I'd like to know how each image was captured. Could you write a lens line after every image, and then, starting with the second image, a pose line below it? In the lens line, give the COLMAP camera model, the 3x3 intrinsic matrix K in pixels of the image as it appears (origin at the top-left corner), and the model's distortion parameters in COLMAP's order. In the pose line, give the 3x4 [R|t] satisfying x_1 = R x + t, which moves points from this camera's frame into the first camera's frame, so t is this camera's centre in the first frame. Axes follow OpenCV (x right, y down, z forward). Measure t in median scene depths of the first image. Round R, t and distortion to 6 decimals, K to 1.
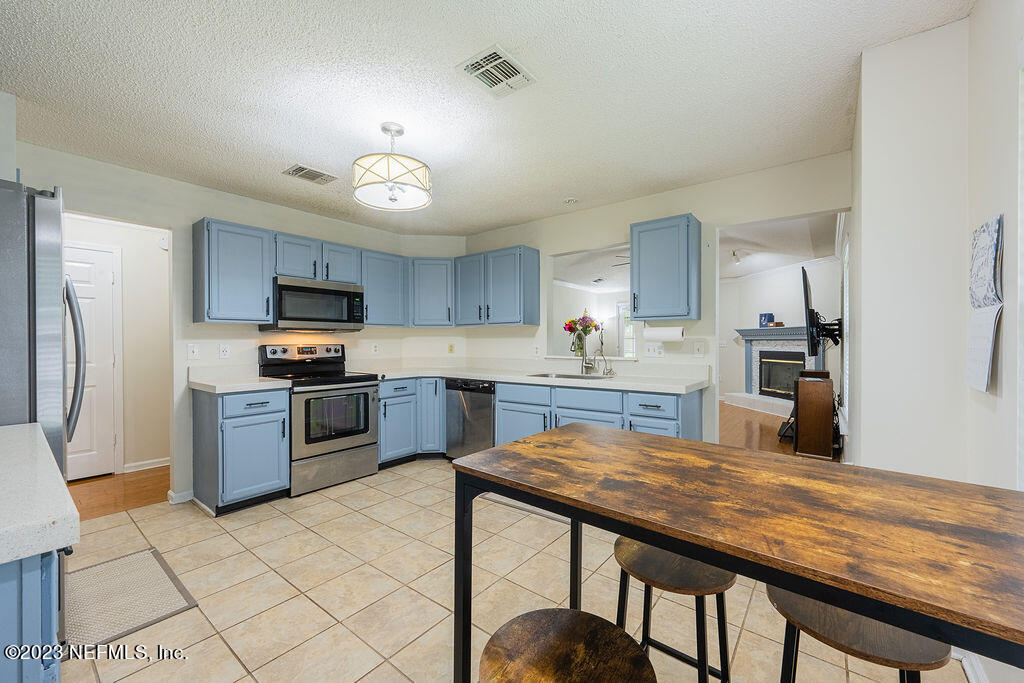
lens RADIAL K [[403.4, 0, 512.7], [0, 403.4, 341.6], [0, 0, 1]] dist [-0.001016, 0.000221]
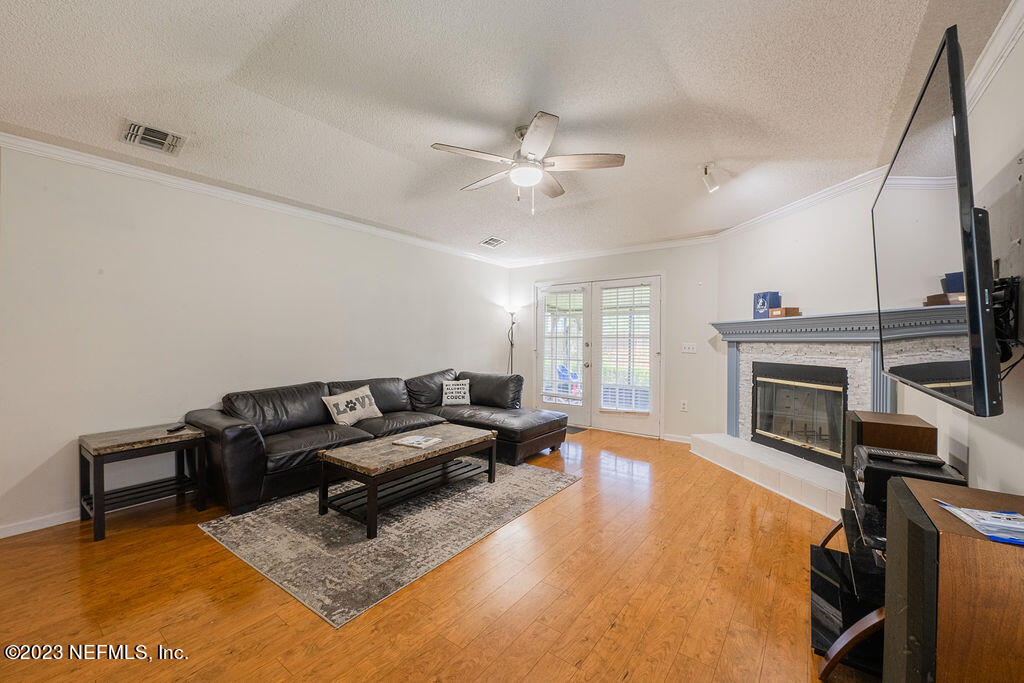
lens RADIAL K [[403.4, 0, 515.2], [0, 403.4, 343.1], [0, 0, 1]] dist [-0.001016, 0.000221]
pose [[0.999688, 0.007905, 0.023687, 0.503426], [-0.008046, 0.999950, 0.005865, -0.005172], [-0.023639, -0.006054, 0.999702, 0.838744]]
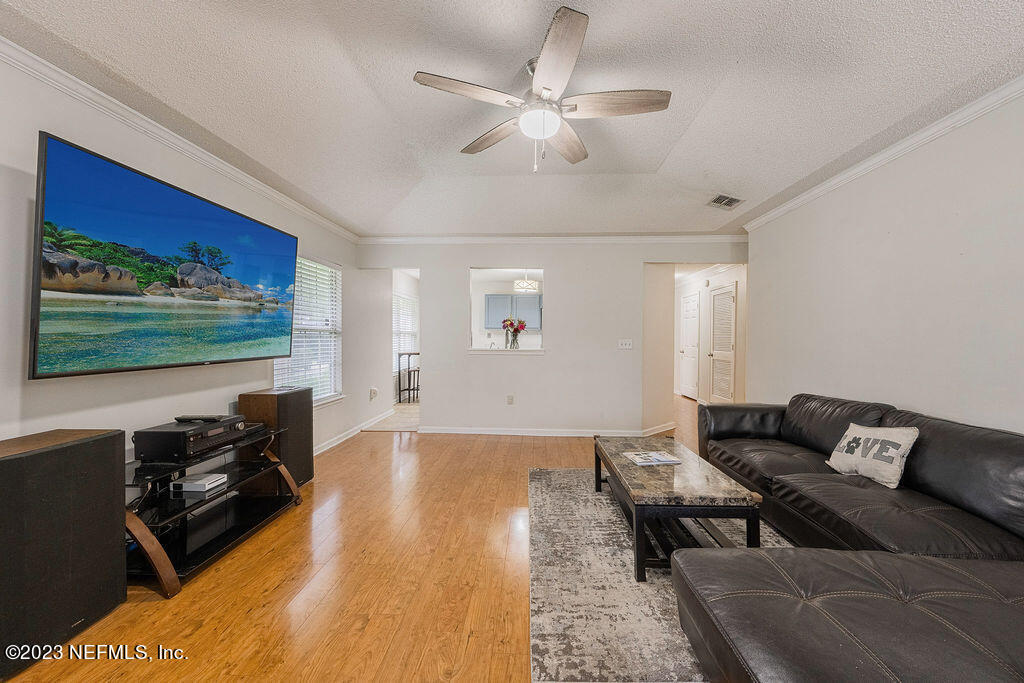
lens RADIAL K [[403.4, 0, 514.9], [0, 403.4, 338.3], [0, 0, 1]] dist [-0.001016, 0.000221]
pose [[-0.820407, 0.000222, -0.571780, 1.053079], [-0.003368, 0.999981, 0.005220, -0.007375], [0.571770, 0.006208, -0.820390, 2.512299]]
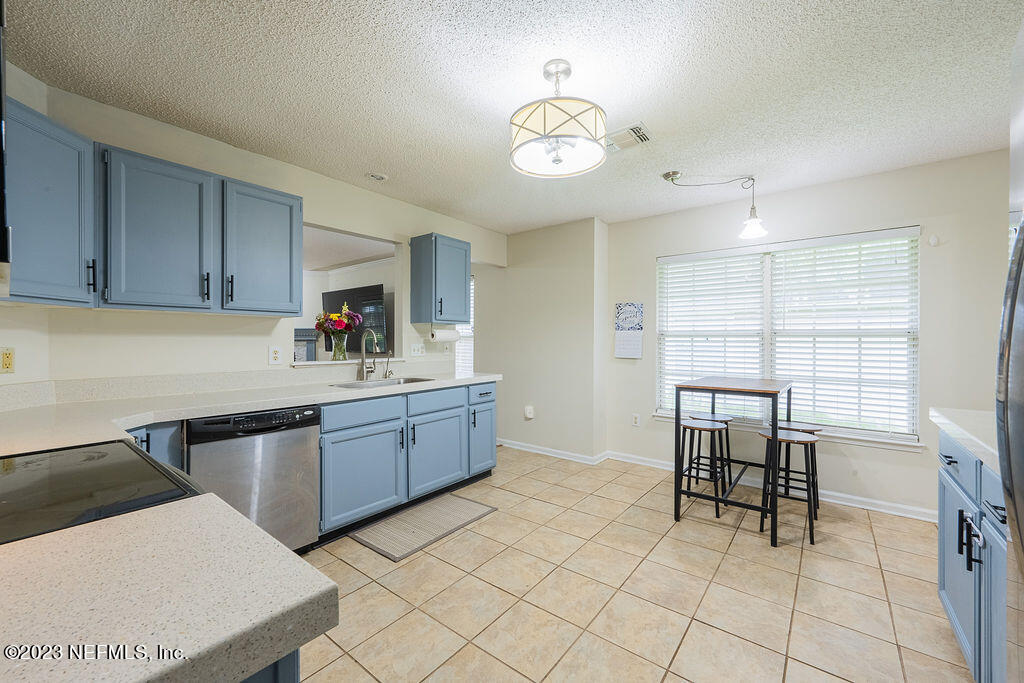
lens RADIAL K [[403.4, 0, 516.7], [0, 403.4, 341.4], [0, 0, 1]] dist [-0.001016, 0.000221]
pose [[-0.004547, 0.002237, 0.999987, -0.621112], [0.001625, 0.999996, -0.002230, 0.000912], [-0.999988, 0.001615, -0.004551, 0.622829]]
